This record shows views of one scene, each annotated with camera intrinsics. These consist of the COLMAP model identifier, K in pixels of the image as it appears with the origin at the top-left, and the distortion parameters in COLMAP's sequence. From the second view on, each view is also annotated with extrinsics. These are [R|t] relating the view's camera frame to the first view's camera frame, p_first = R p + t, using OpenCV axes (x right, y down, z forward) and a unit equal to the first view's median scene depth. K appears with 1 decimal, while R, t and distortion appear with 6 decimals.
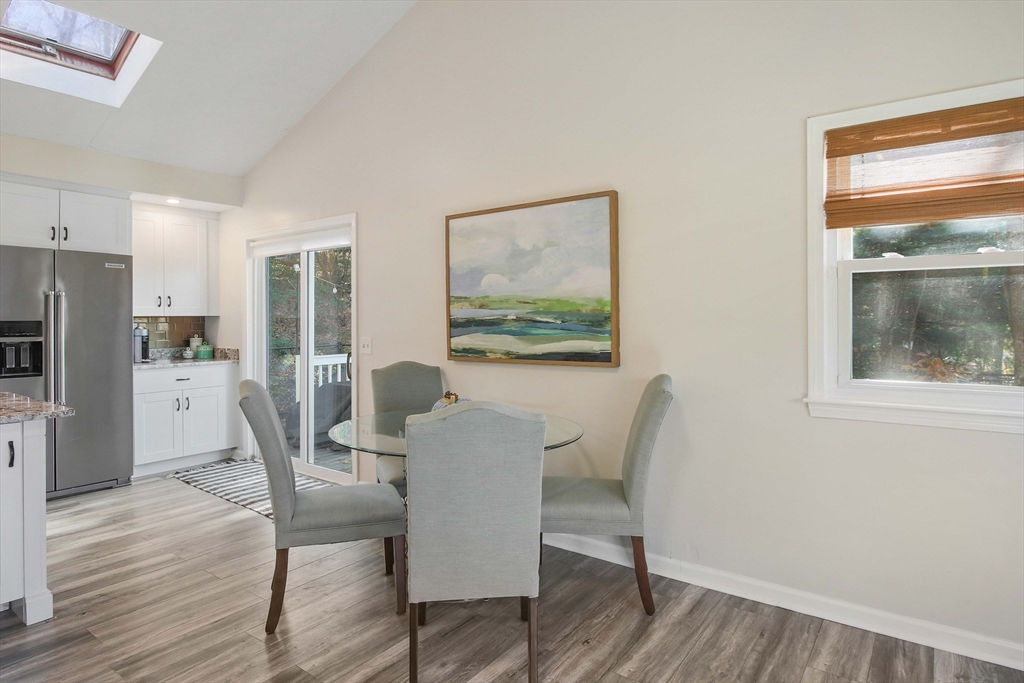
lens RADIAL K [[570.4, 0, 510.6], [0, 570.4, 325.8], [0, 0, 1]] dist [-0.010798, -0.006953]
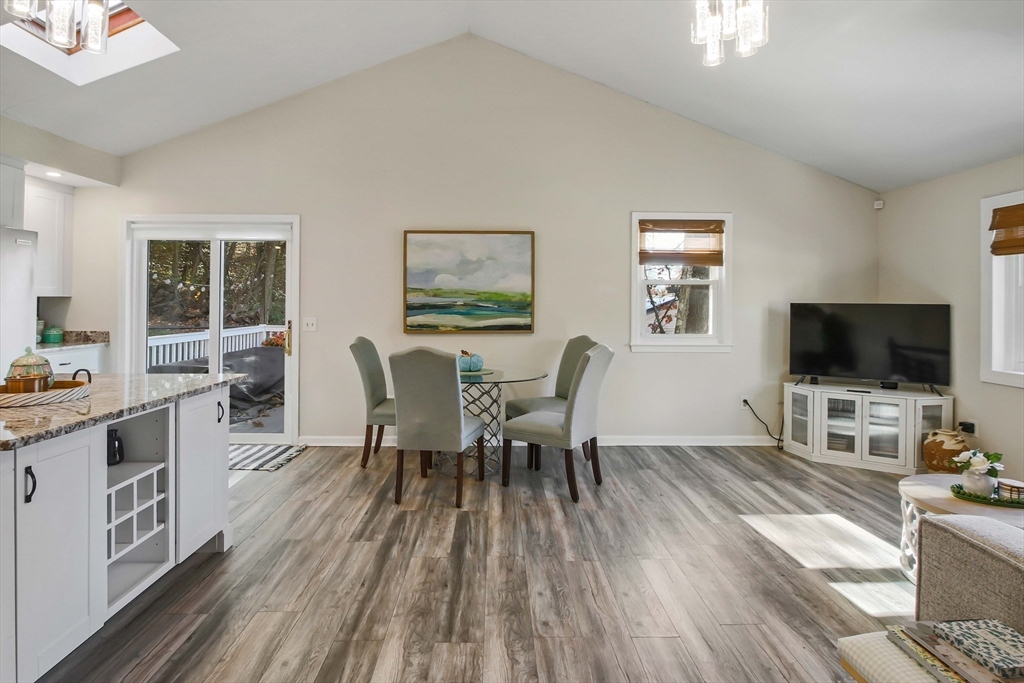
lens RADIAL K [[533.9, 0, 511.9], [0, 533.9, 305.5], [0, 0, 1]] dist [-0.006343, -0.007031]
pose [[0.789446, 0.007095, 0.613779, -0.721904], [-0.003351, 0.999968, -0.007250, 0.000916], [-0.613811, 0.003667, 0.789444, -0.205349]]
